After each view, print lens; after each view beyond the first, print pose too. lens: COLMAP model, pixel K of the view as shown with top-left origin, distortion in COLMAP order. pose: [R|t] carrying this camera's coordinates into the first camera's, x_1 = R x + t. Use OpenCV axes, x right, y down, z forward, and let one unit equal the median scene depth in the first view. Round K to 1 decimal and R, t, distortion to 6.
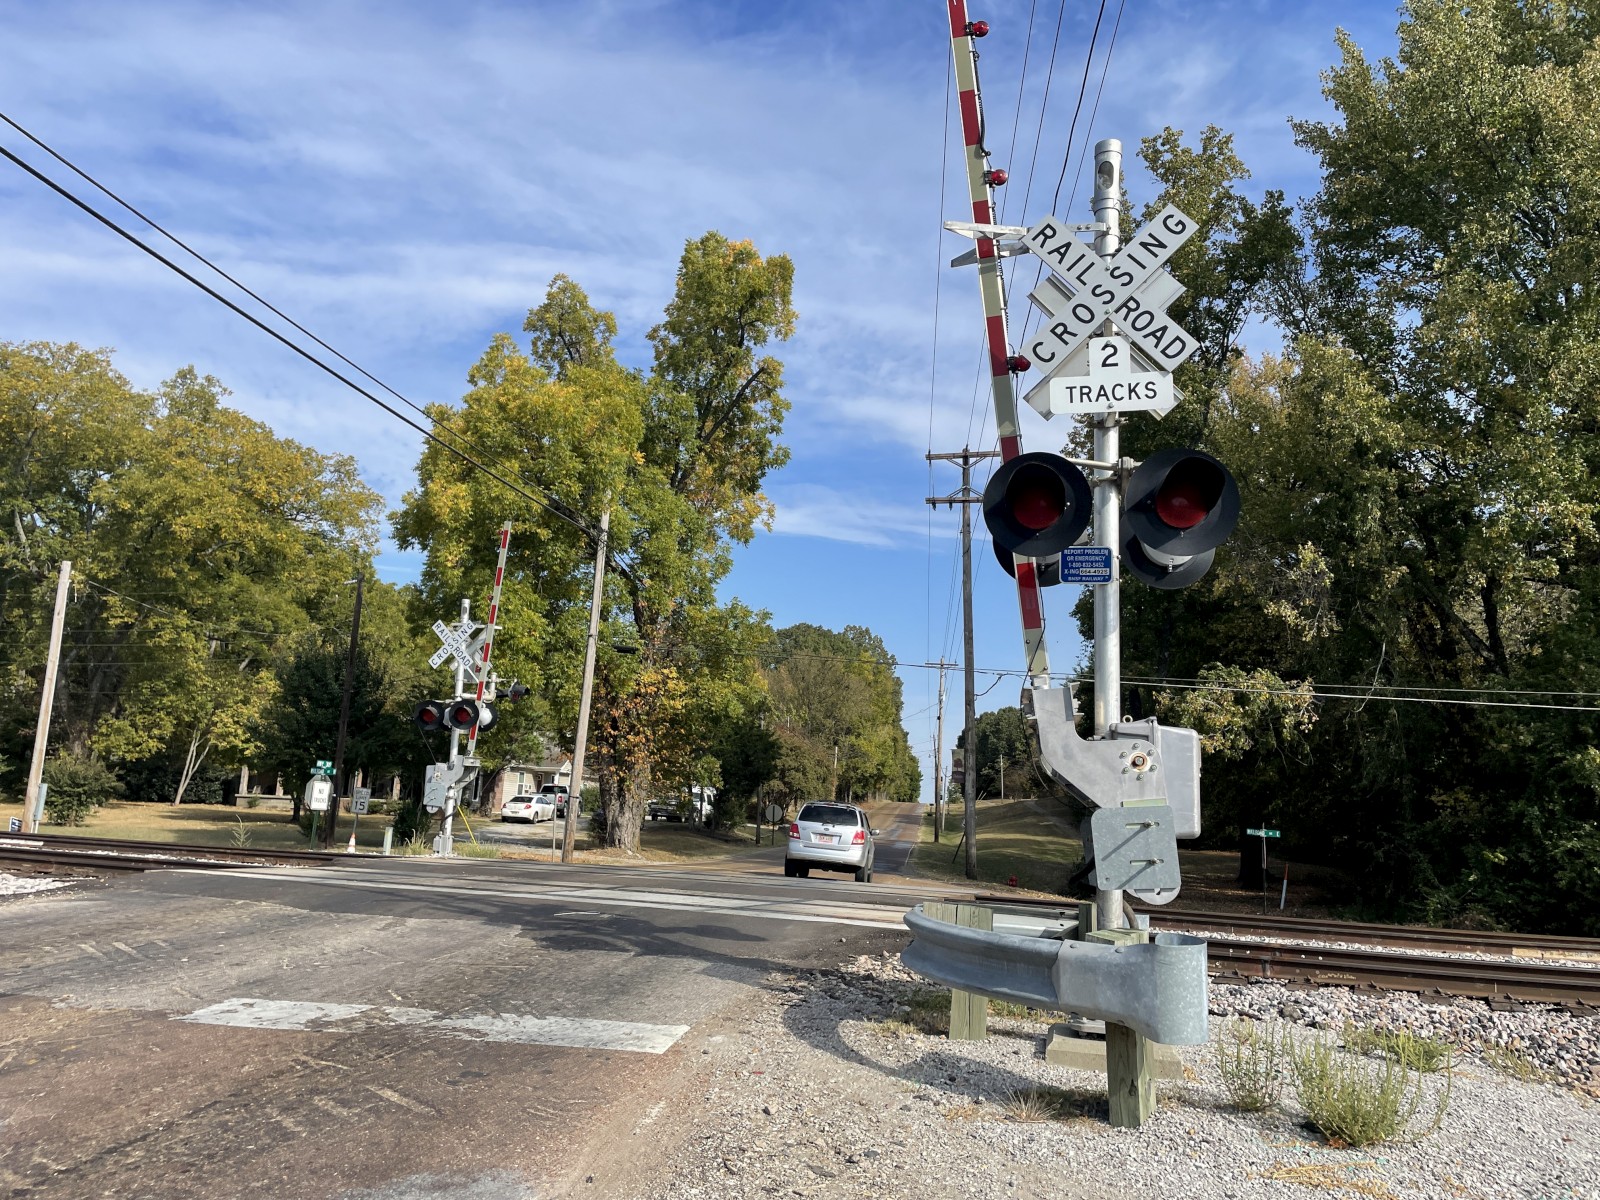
lens RADIAL K [[1168.0, 0, 810.2], [0, 1168.0, 571.2], [0, 0, 1]] dist [0.082206, -0.089484]
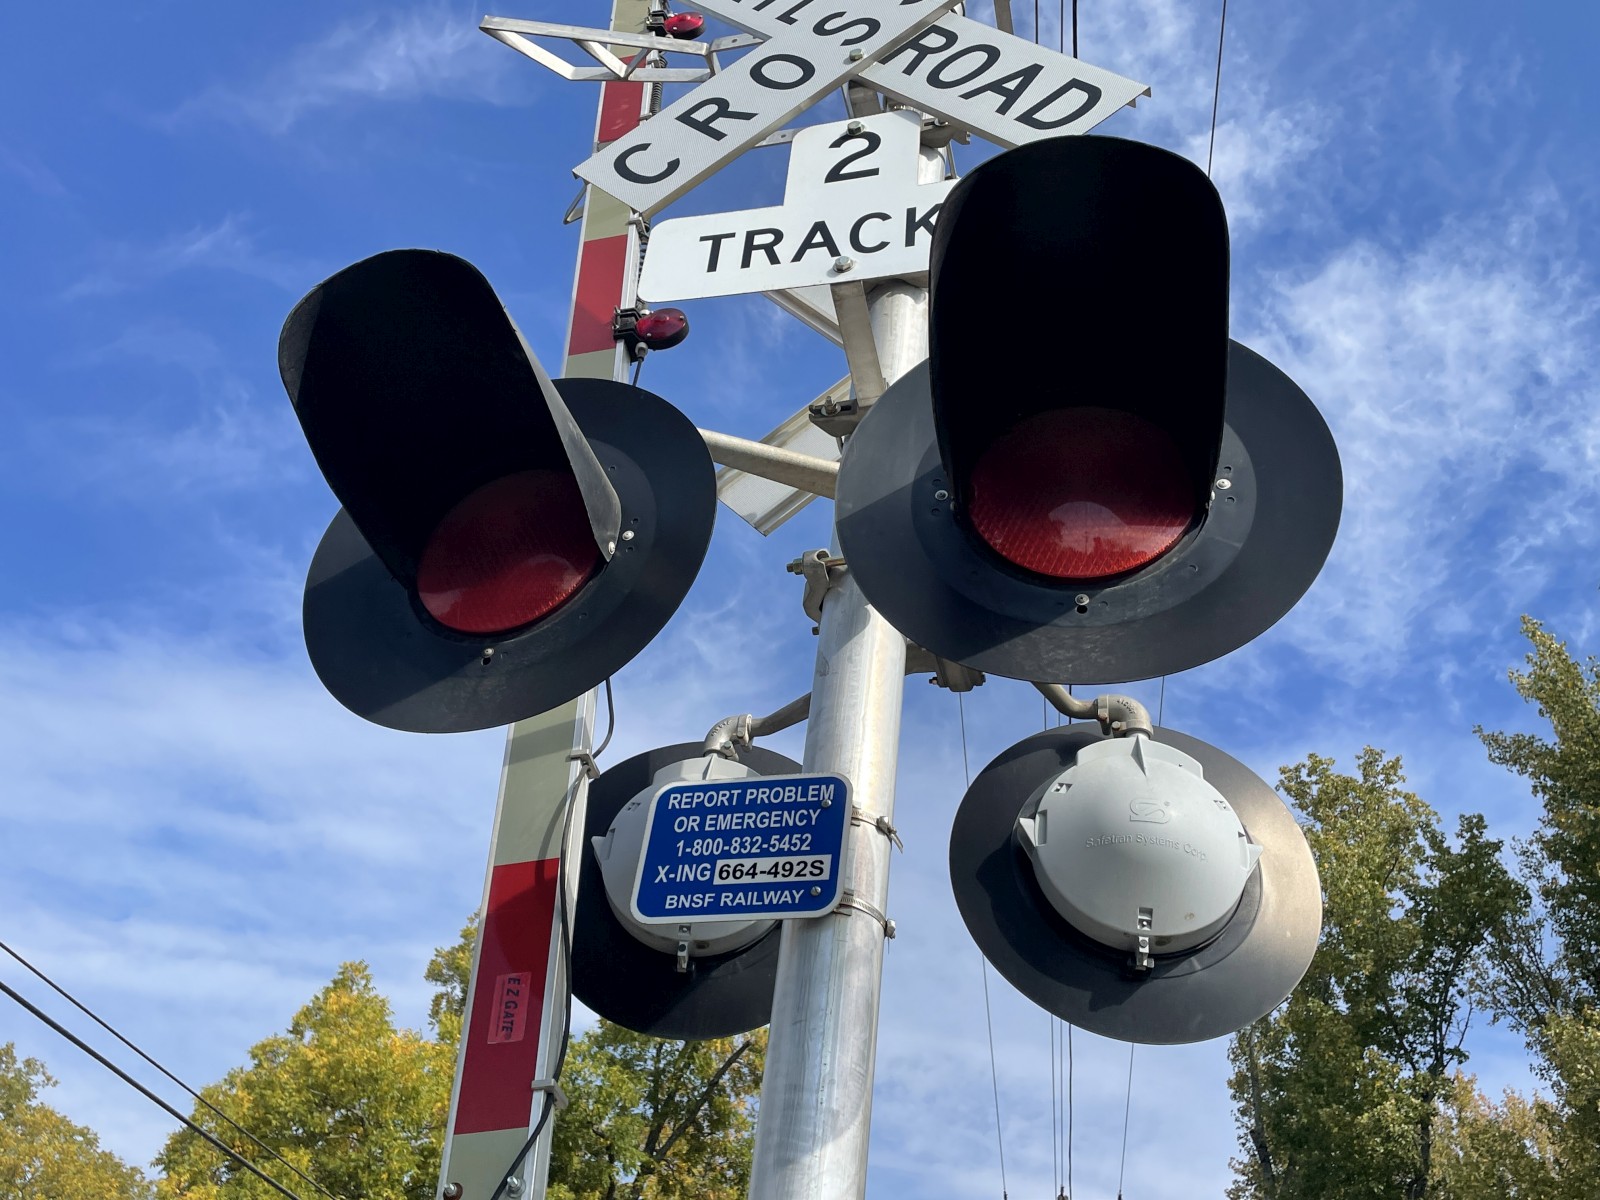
lens RADIAL K [[1498.6, 0, 784.1], [0, 1498.6, 603.1], [0, 0, 1]] dist [0.045162, 0.000000]
pose [[0.997070, 0.021645, -0.073370, 0.056850], [-0.053862, 0.879719, -0.472434, 0.020380], [0.054320, 0.475001, 0.878307, 0.153155]]
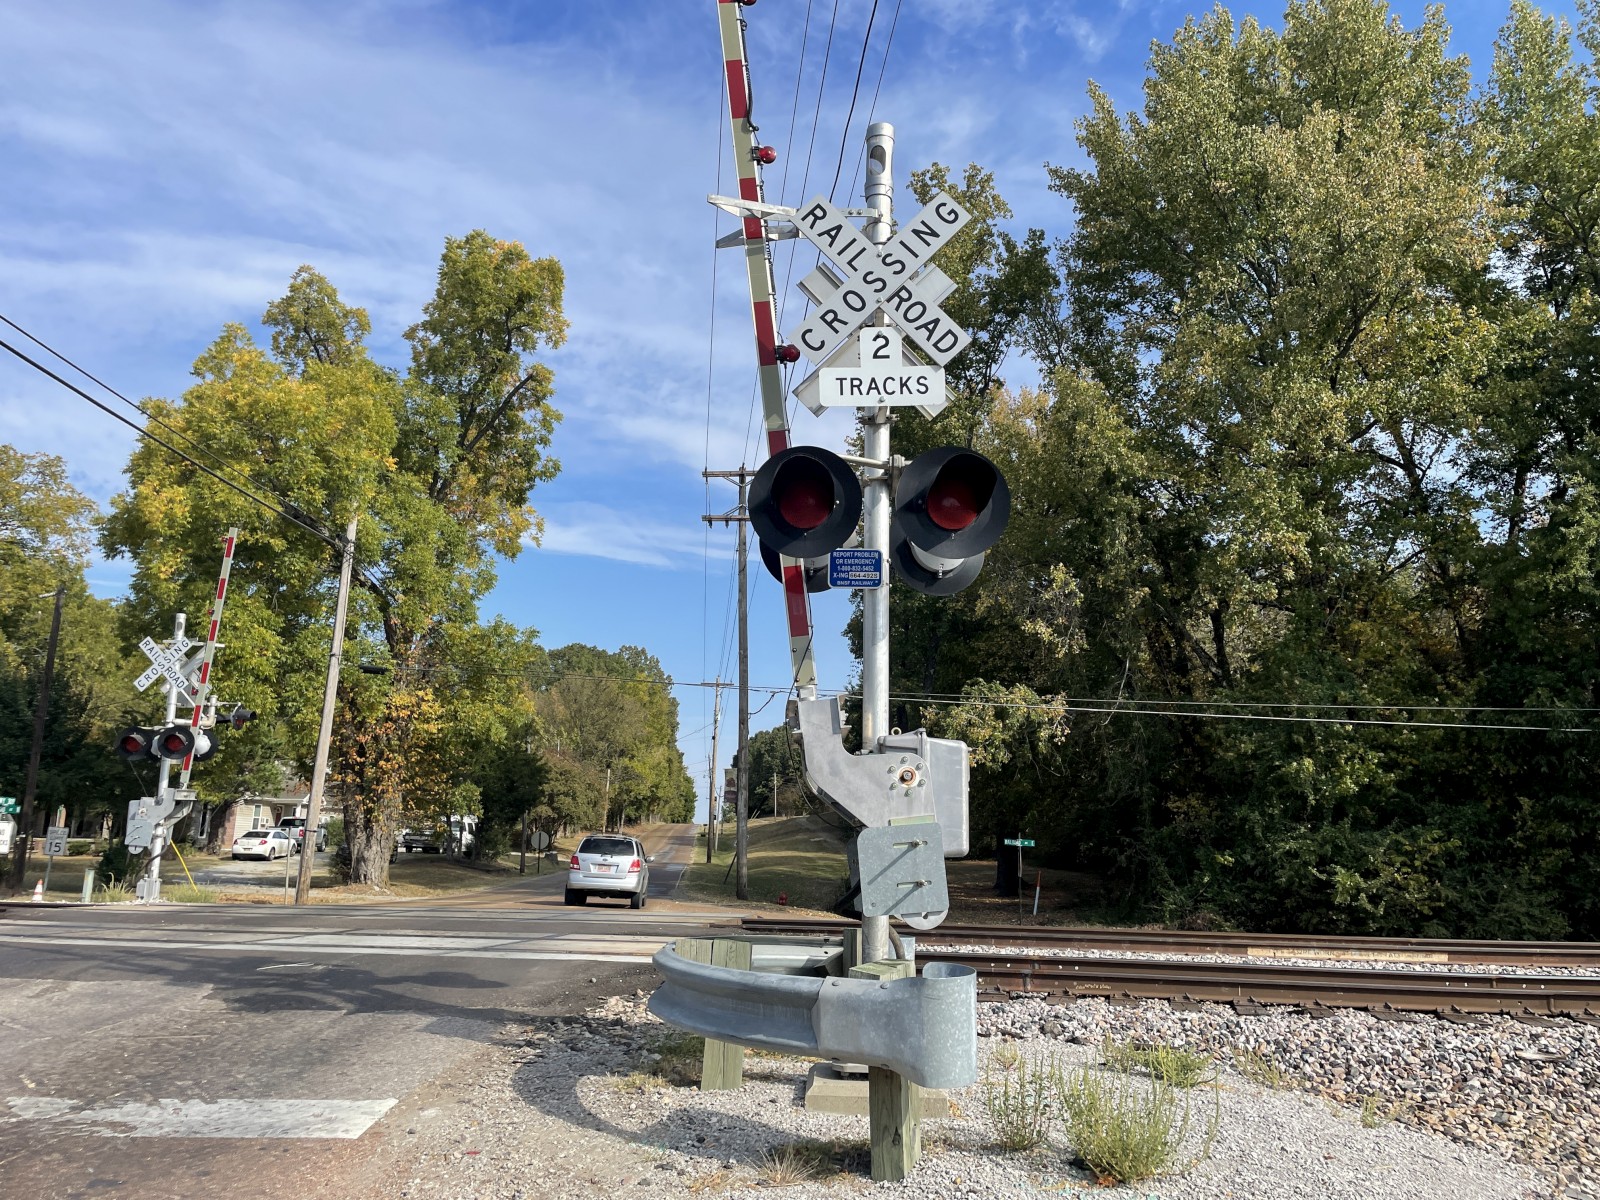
lens RADIAL K [[1168.0, 0, 811.8], [0, 1168.0, 584.4], [0, 0, 1]] dist [0.082206, -0.089484]
pose [[0.981687, 0.010328, 0.190223, 0.004919], [-0.009145, 0.999933, -0.007097, 0.003078], [-0.190283, 0.005227, 0.981715, 0.018830]]
